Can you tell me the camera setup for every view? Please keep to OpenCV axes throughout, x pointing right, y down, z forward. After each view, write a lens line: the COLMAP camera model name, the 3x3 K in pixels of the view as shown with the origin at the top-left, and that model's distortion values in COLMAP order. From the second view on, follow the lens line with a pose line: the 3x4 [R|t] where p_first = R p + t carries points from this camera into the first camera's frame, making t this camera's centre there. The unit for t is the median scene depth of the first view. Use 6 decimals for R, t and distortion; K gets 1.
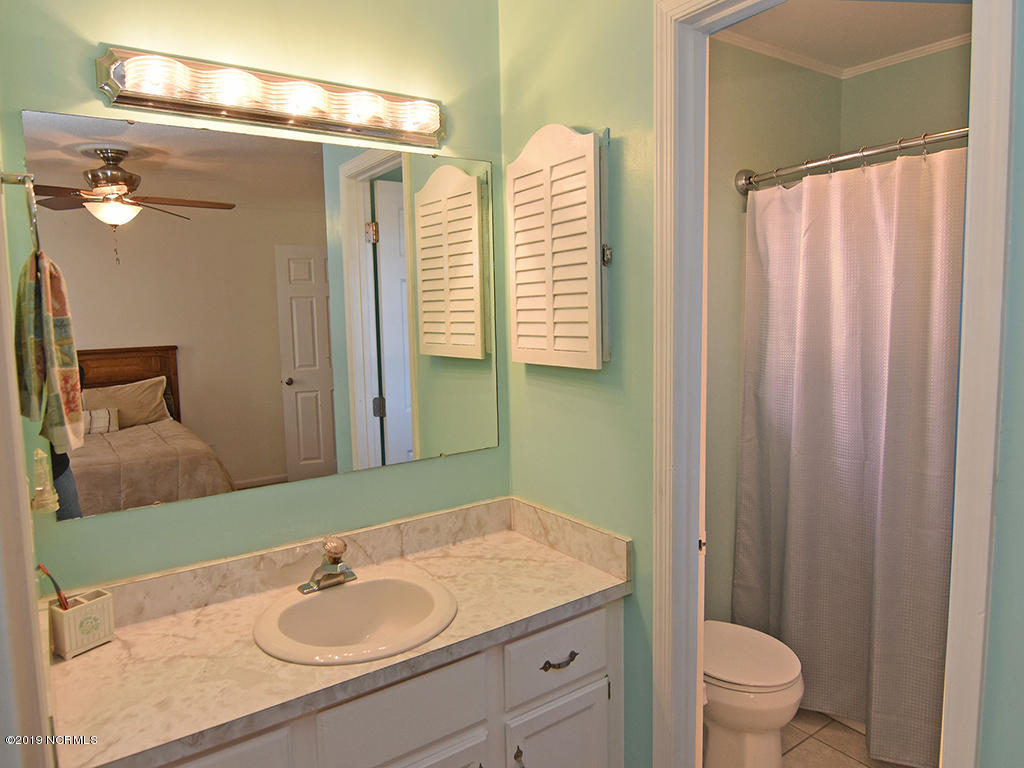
lens RADIAL K [[676.6, 0, 508.0], [0, 676.6, 378.2], [0, 0, 1]] dist [-0.005002, -0.005720]
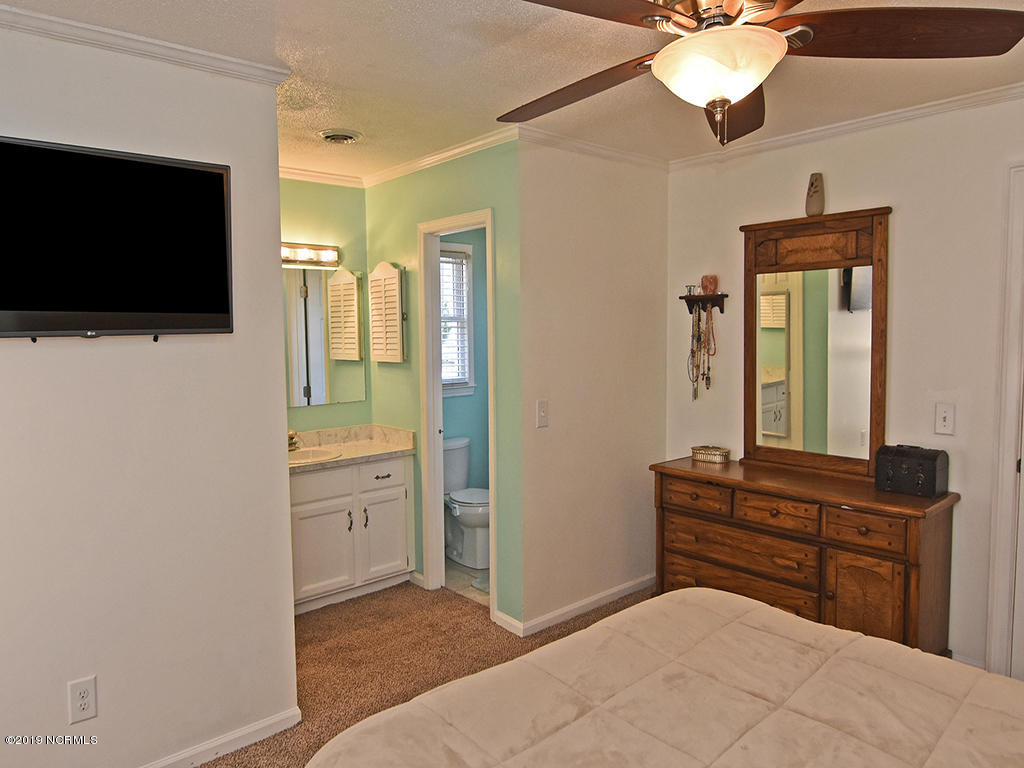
lens RADIAL K [[676.6, 0, 508.0], [0, 676.6, 378.2], [0, 0, 1]] dist [-0.005002, -0.005720]
pose [[0.993581, 0.002465, 0.113094, 0.211318], [0.001349, 0.999433, -0.033635, 0.112715], [-0.113113, 0.033571, 0.993015, -1.316405]]
